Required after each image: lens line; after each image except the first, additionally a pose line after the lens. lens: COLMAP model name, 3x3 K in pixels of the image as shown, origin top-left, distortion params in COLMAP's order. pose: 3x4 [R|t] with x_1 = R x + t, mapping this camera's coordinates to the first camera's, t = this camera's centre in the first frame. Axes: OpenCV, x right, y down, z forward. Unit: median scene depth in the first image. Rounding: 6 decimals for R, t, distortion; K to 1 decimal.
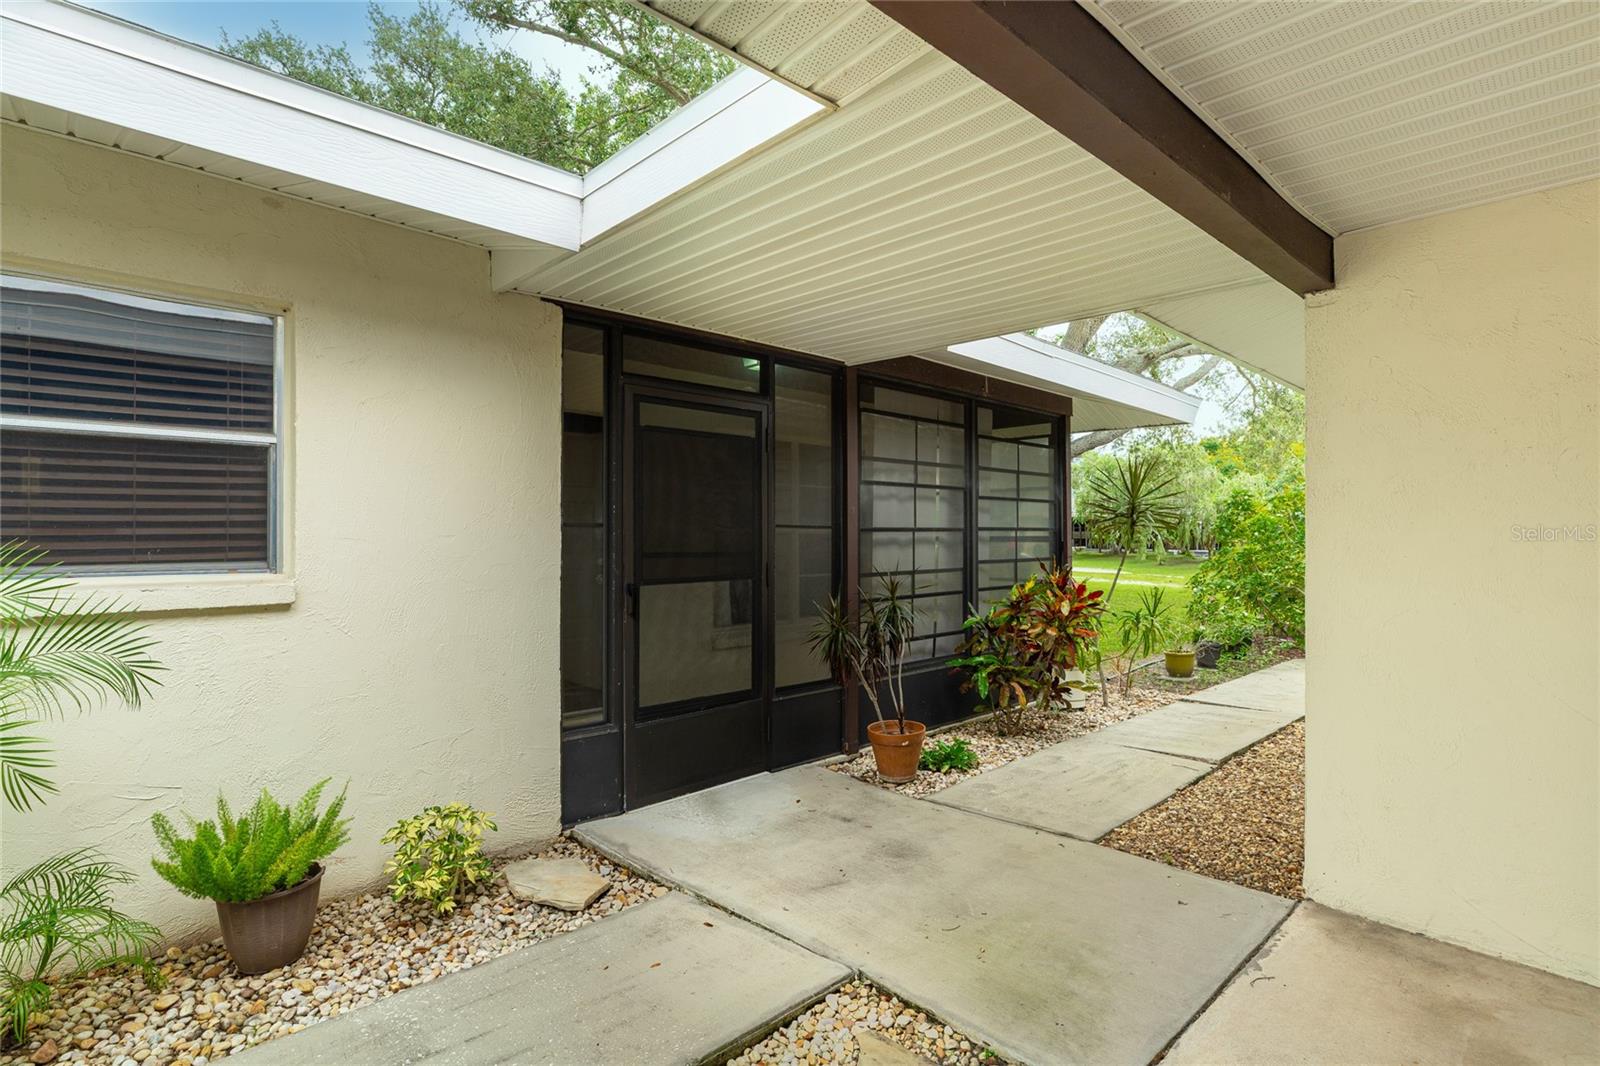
lens RADIAL K [[807.5, 0, 798.5], [0, 807.5, 543.3], [0, 0, 1]] dist [0.000900, 0.000159]
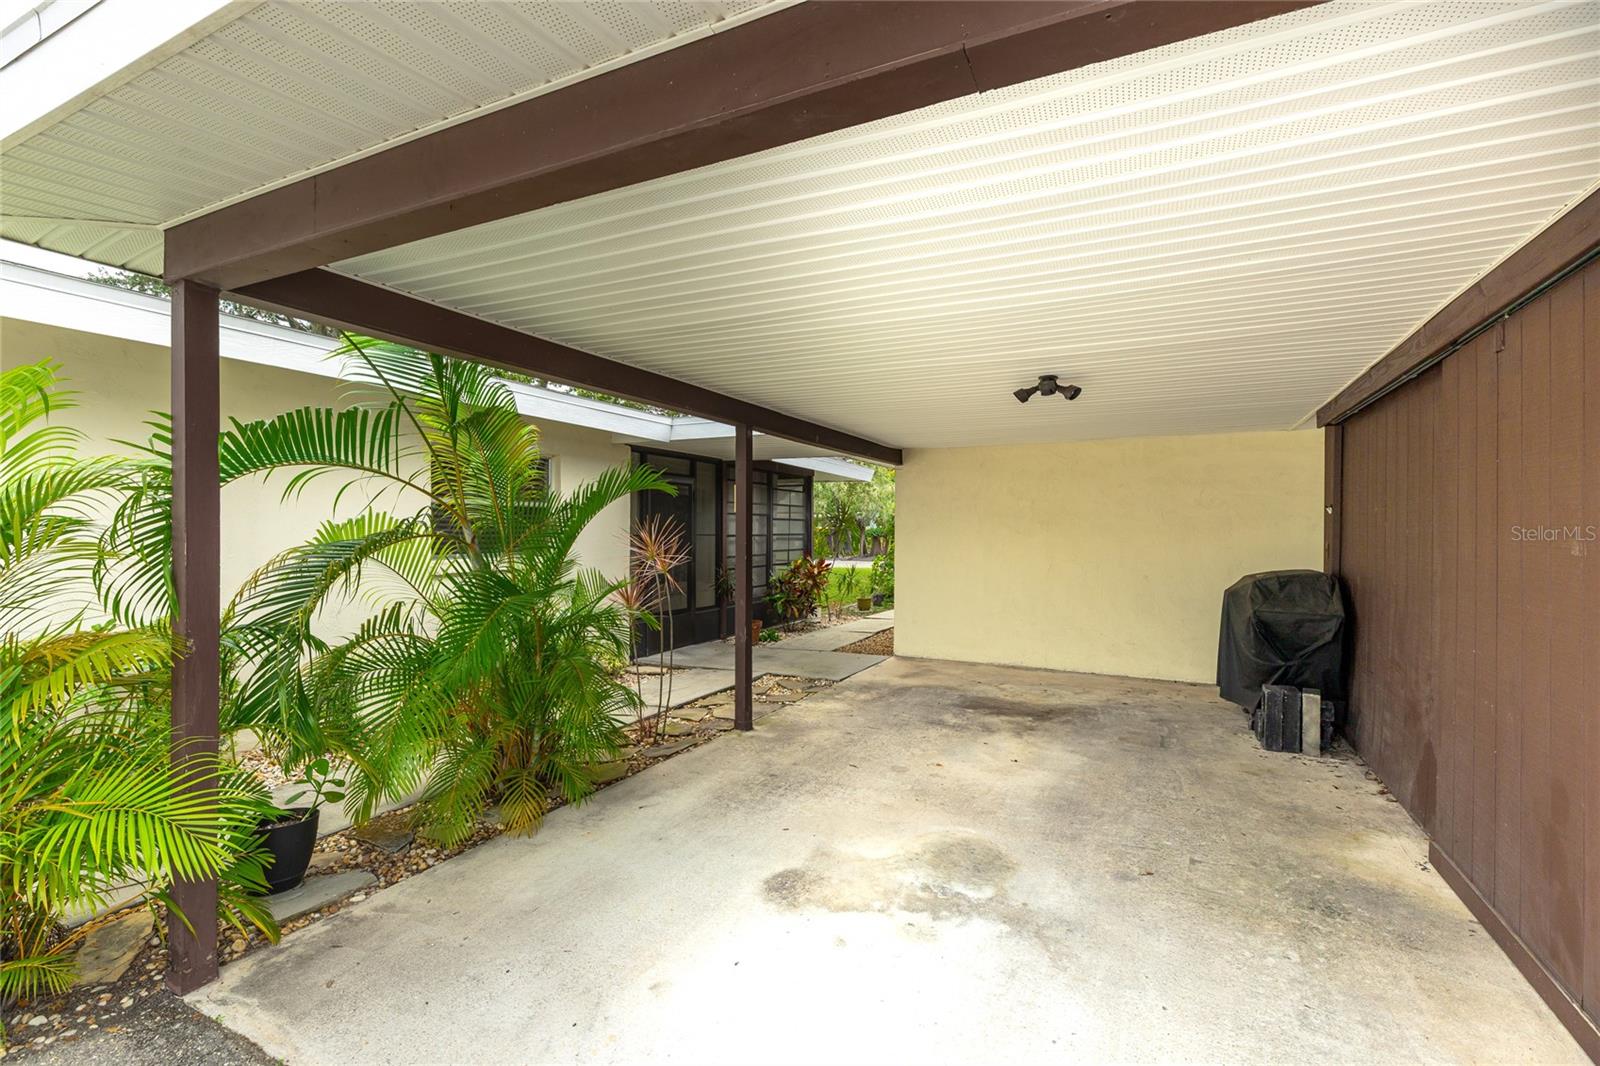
lens RADIAL K [[718.9, 0, 796.2], [0, 718.9, 531.3], [0, 0, 1]] dist [-0.000106, 0.000197]
pose [[0.944929, 0.011947, 0.327058, -0.345460], [-0.008474, 0.999892, -0.012043, -0.005725], [-0.327166, 0.008608, 0.944928, -0.802225]]
